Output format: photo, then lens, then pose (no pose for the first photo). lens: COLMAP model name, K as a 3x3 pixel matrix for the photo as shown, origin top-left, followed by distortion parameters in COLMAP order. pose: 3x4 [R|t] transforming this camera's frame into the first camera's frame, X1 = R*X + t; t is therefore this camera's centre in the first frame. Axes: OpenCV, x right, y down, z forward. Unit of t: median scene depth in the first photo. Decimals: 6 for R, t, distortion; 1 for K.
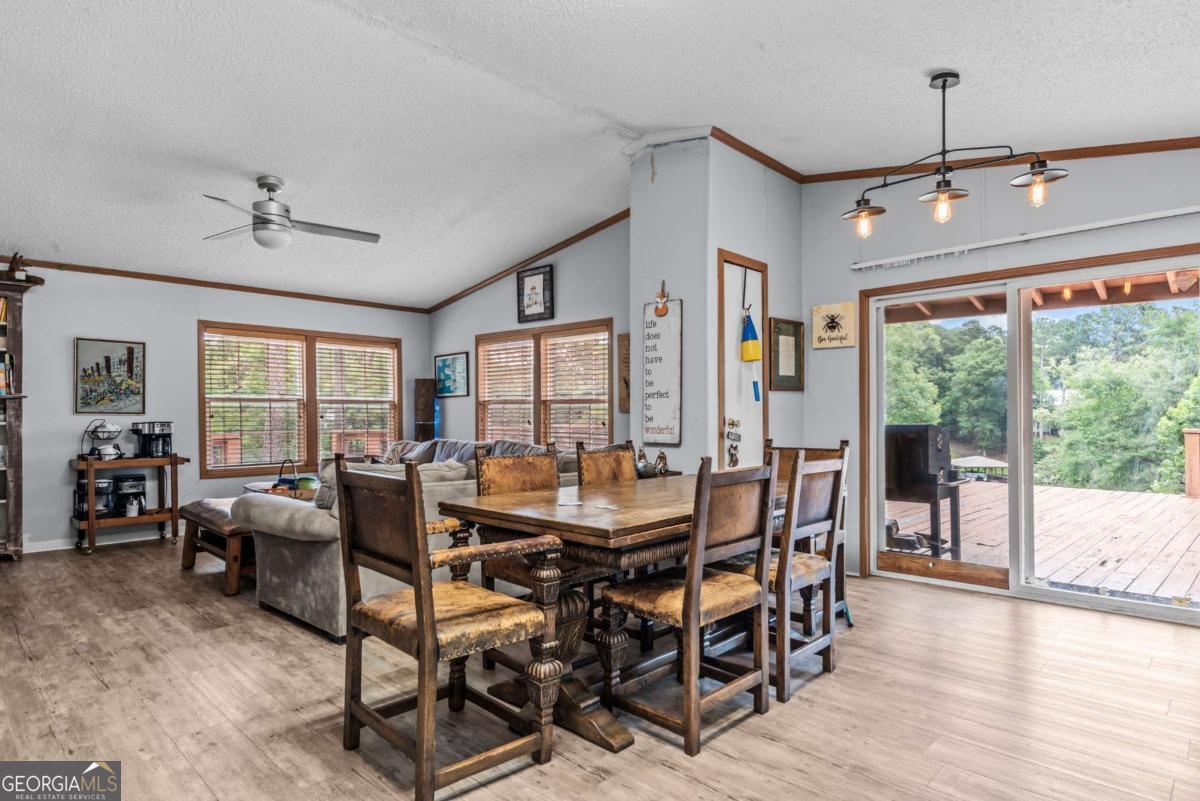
lens RADIAL K [[674.5, 0, 513.1], [0, 674.5, 439.7], [0, 0, 1]] dist [0.015111, -0.007897]
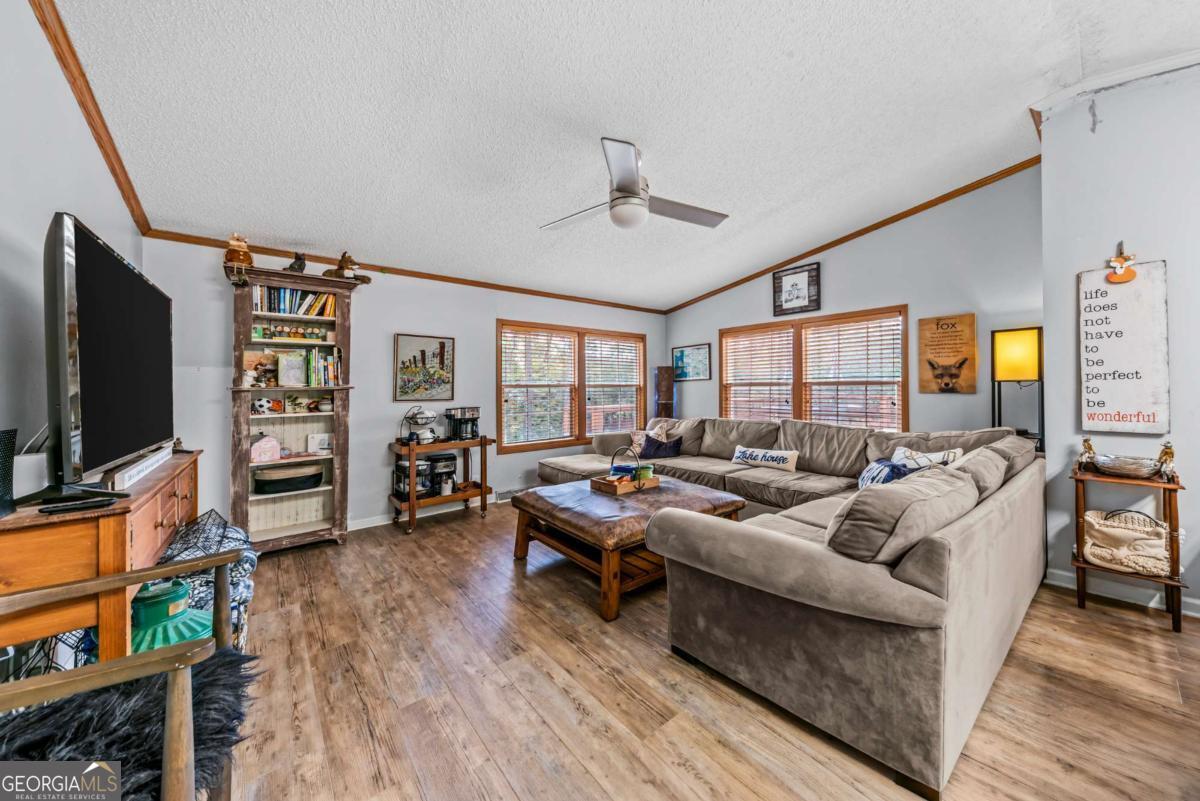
lens RADIAL K [[399.5, 0, 623.3], [0, 399.5, 388.5], [0, 0, 1]] dist [0.011550, -0.000390]
pose [[0.999747, -0.016758, 0.015027, -0.280547], [0.017339, 0.999072, -0.039436, -0.027370], [-0.014352, 0.039686, 0.999109, 0.337785]]
